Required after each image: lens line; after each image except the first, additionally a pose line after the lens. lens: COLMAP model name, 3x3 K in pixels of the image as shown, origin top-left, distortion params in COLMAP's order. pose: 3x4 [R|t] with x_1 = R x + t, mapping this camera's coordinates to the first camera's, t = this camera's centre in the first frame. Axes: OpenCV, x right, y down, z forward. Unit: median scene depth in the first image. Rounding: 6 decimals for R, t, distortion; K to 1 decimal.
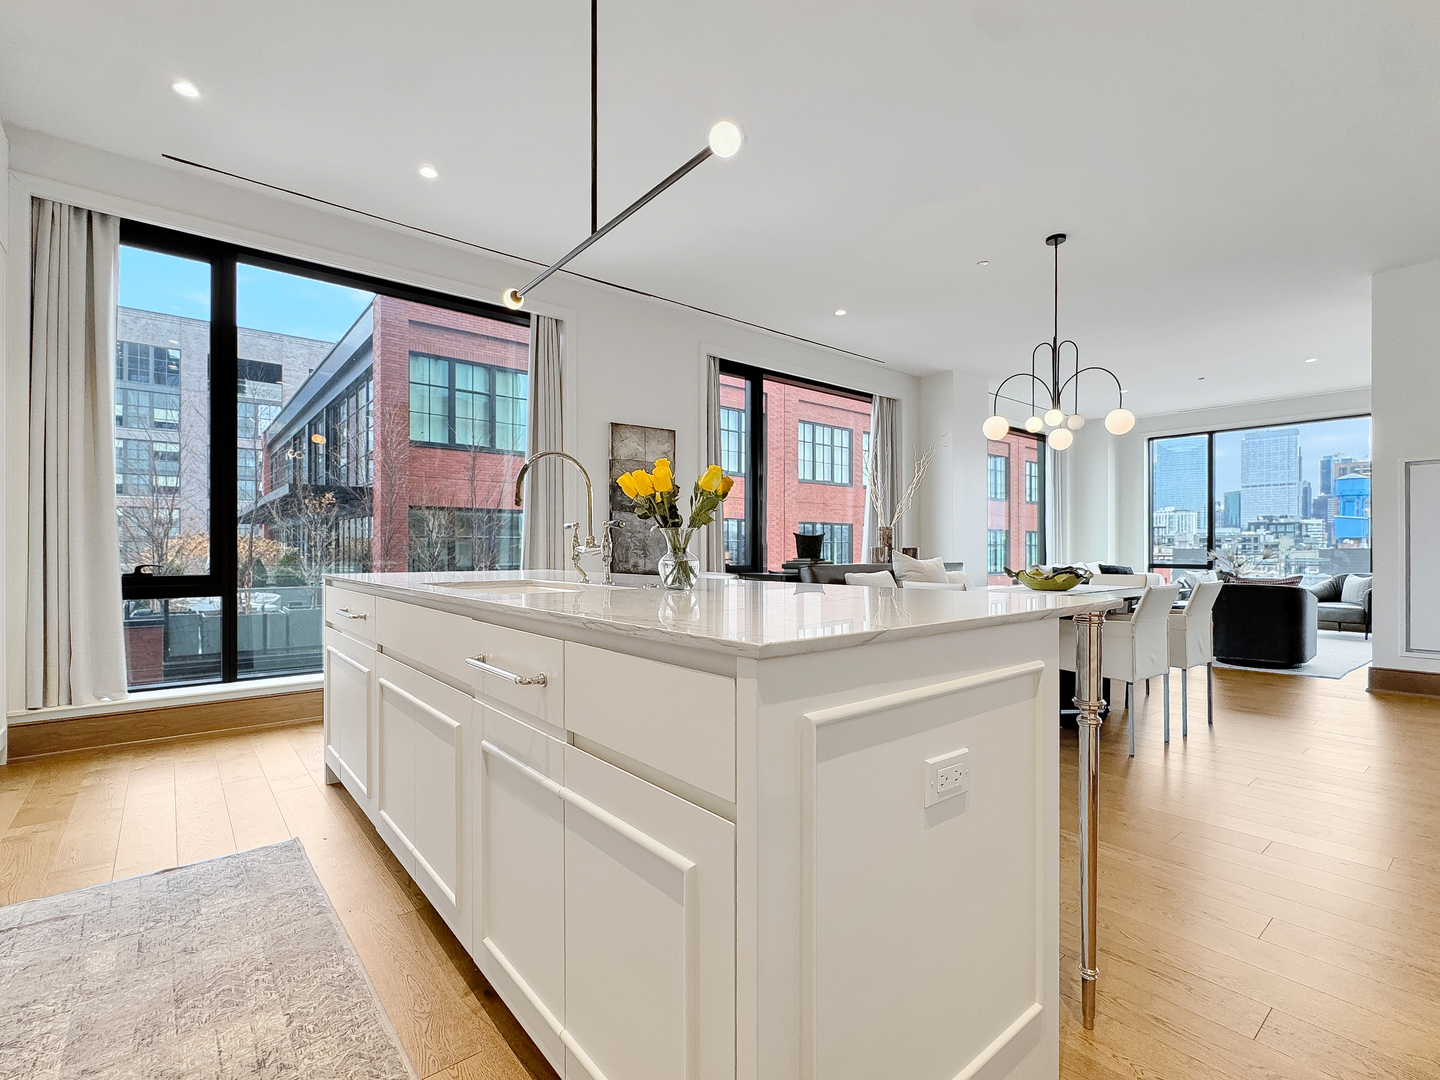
lens RADIAL K [[682.0, 0, 727.4], [0, 682.0, 545.9], [0, 0, 1]] dist [-0.000963, -0.000390]
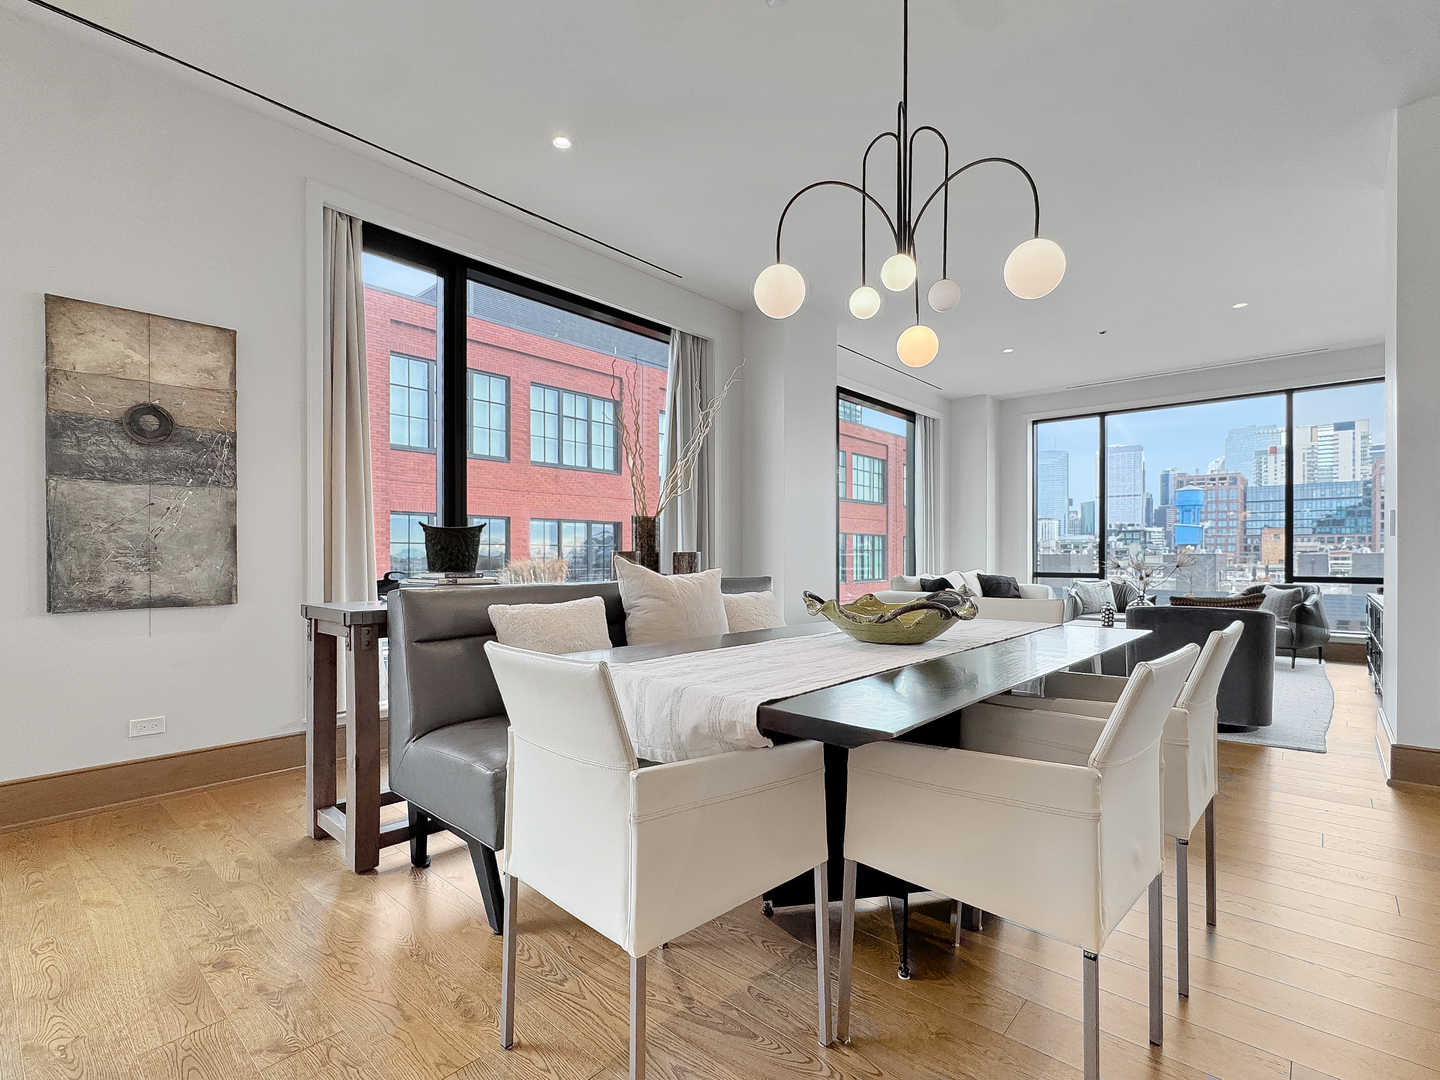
lens RADIAL K [[682.0, 0, 722.0], [0, 682.0, 551.9], [0, 0, 1]] dist [-0.000963, -0.000390]
pose [[0.989183, -0.000019, 0.146684, 0.164411], [-0.000005, 1.000000, 0.000169, 0.001640], [-0.146684, -0.000168, 0.989183, 0.315108]]
